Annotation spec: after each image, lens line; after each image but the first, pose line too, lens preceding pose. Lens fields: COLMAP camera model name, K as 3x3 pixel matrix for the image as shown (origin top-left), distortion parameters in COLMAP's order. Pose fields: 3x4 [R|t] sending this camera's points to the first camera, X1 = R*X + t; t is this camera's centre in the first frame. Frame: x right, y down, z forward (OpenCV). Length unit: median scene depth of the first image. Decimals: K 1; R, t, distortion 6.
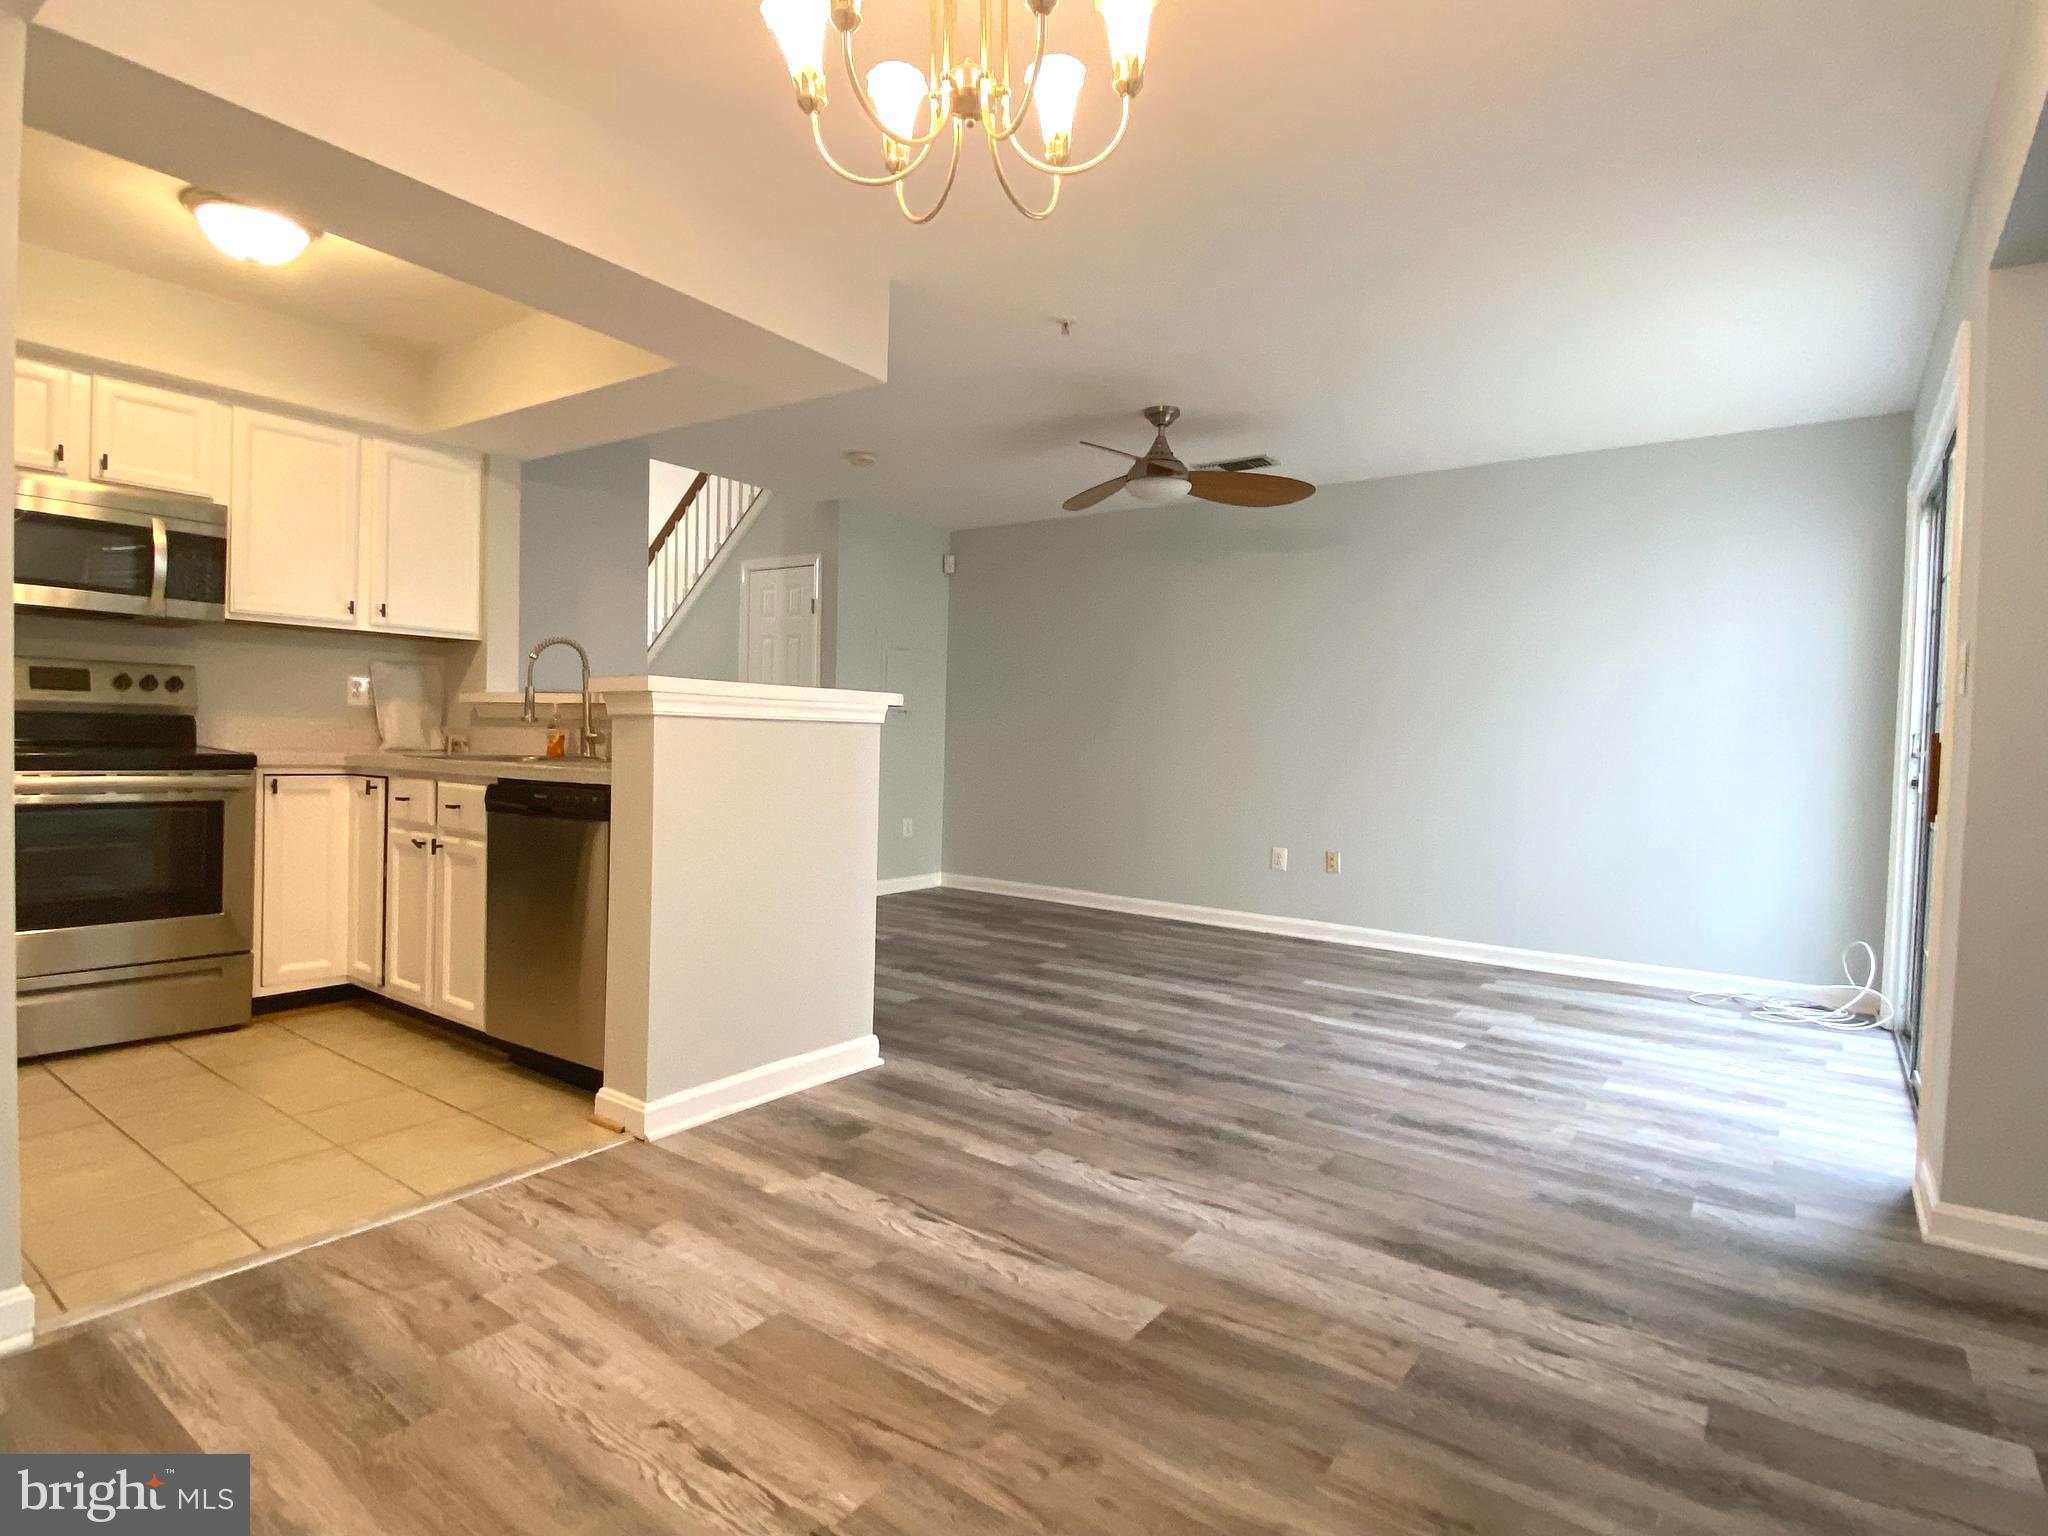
lens RADIAL K [[1056.0, 0, 990.3], [0, 1056.0, 764.6], [0, 0, 1]] dist [-0.001000, -0.026759]
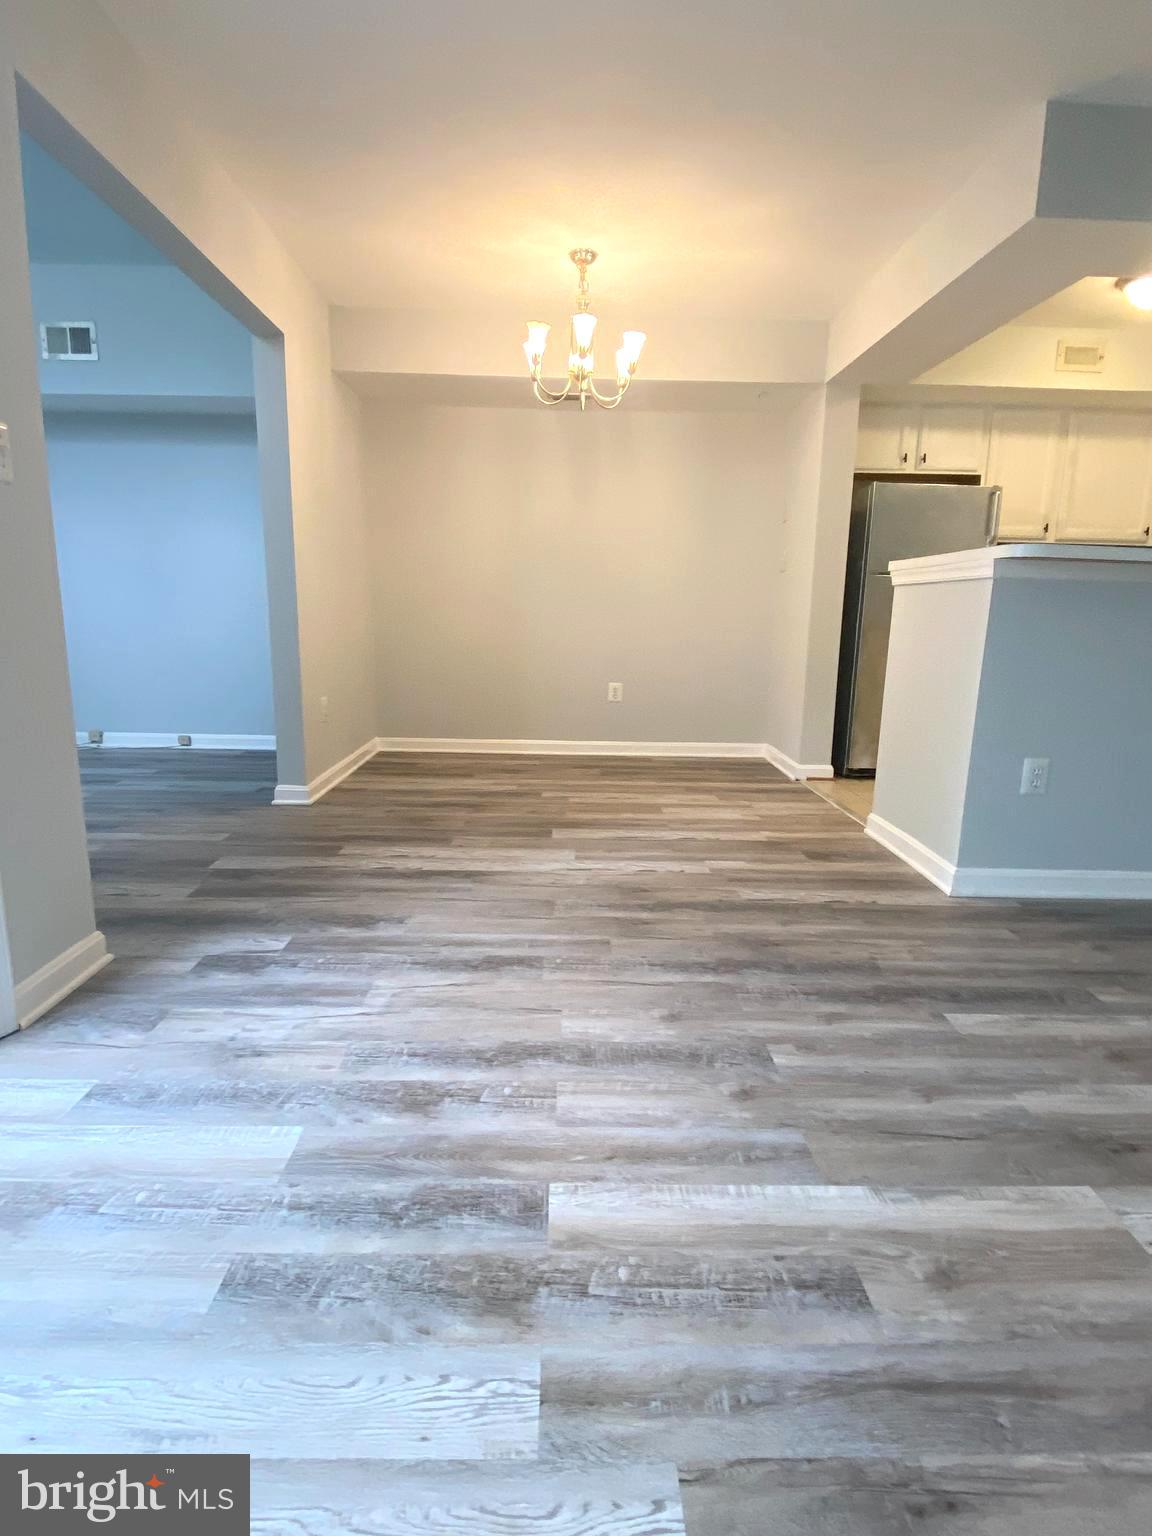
lens RADIAL K [[825.1, 0, 576.0], [0, 825.1, 768.0], [0, 0, 1]] dist [0.004545, 0.000020]
pose [[-0.777134, 0.082301, -0.623930, 1.033500], [-0.054428, 0.978908, 0.196918, 0.008842], [0.626976, 0.186991, -0.756264, 1.977362]]
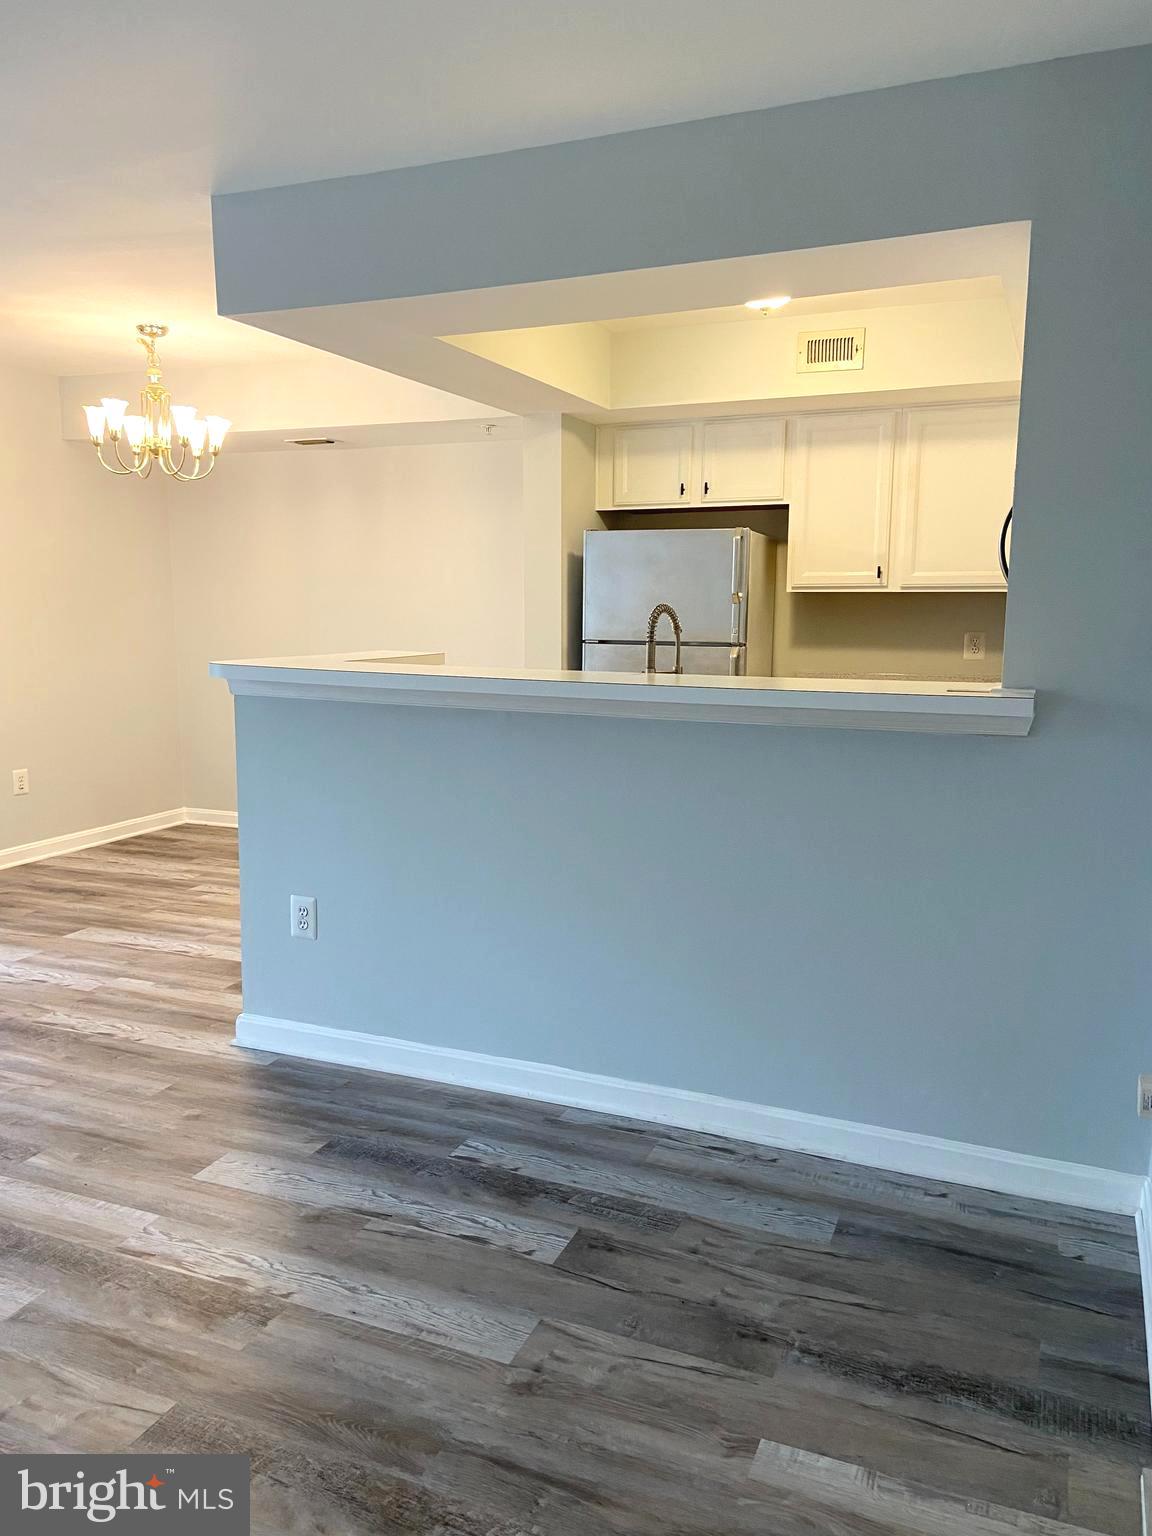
lens RADIAL K [[1154.7, 0, 576.2], [0, 1154.7, 744.1], [0, 0, 1]] dist [0.132743, -0.170382]
pose [[-0.963151, 0.006889, -0.268873, -0.169782], [-0.033622, 0.988747, 0.145773, -0.222930], [0.266852, 0.149442, -0.952080, 2.958049]]
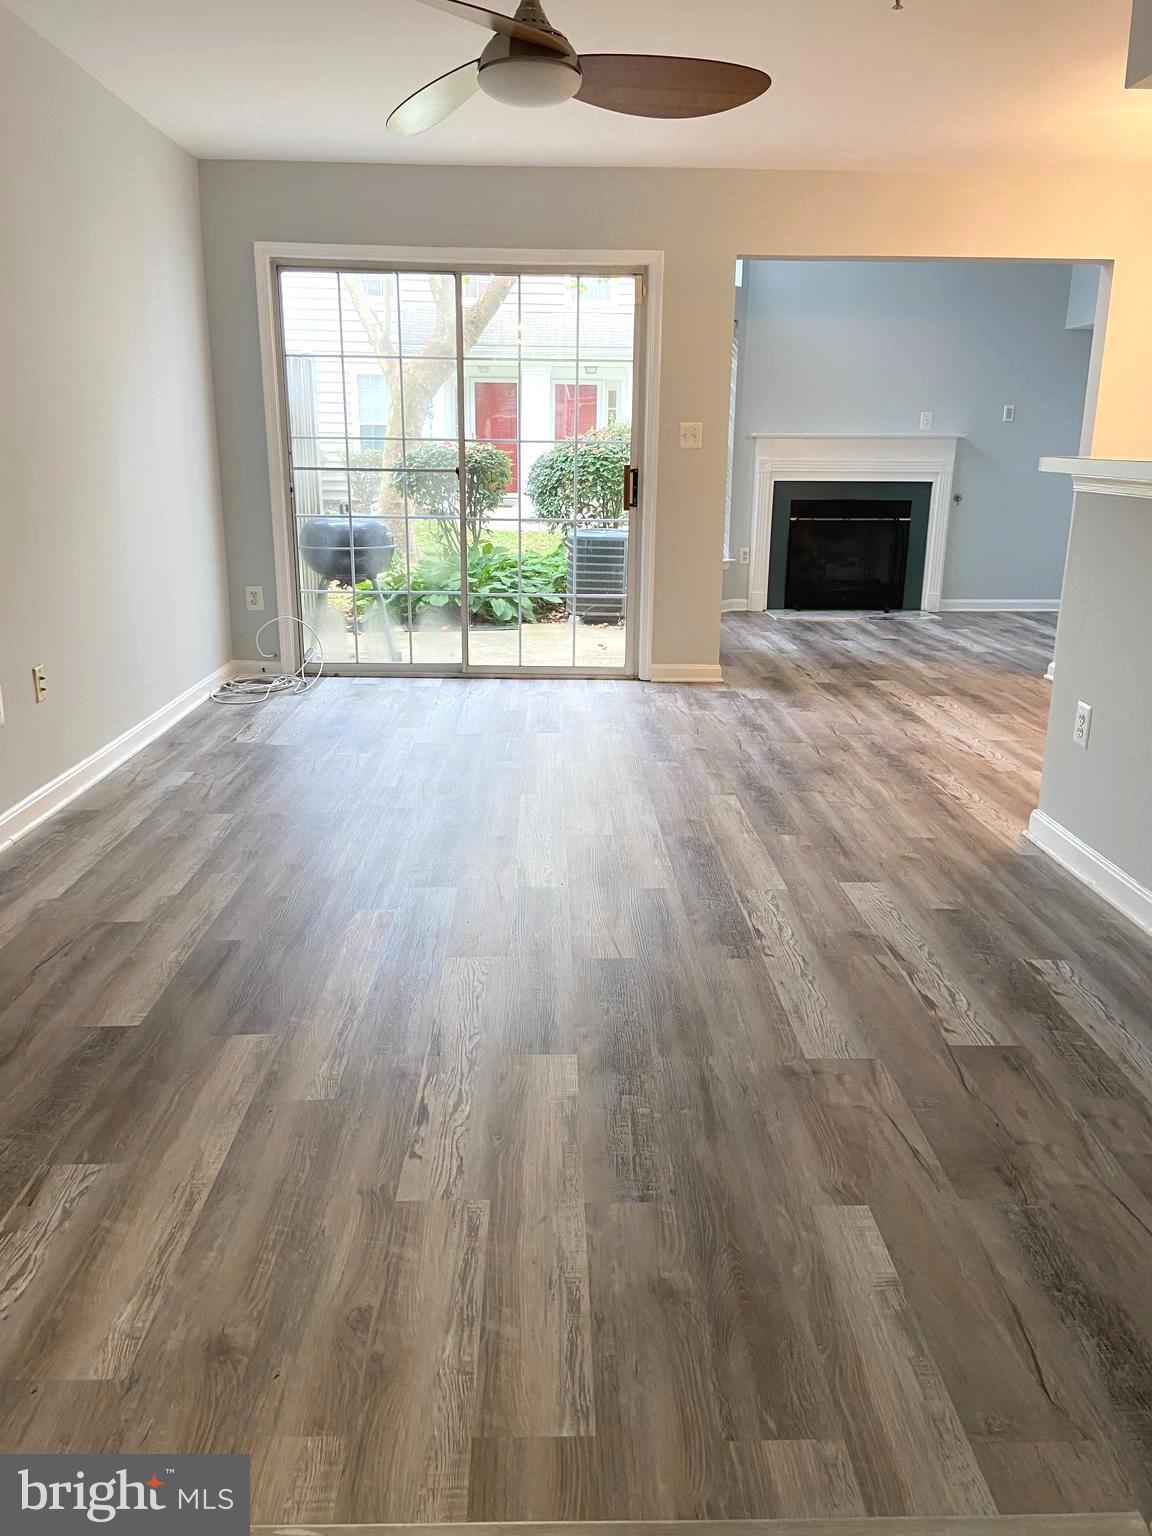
lens RADIAL K [[1154.7, 0, 576.2], [0, 1154.7, 744.1], [0, 0, 1]] dist [0.132743, -0.170382]
pose [[-0.638677, -0.217162, 0.738195, -0.918159], [-0.005169, 0.960539, 0.278098, -0.161055], [-0.769458, 0.173799, -0.614597, 2.880228]]
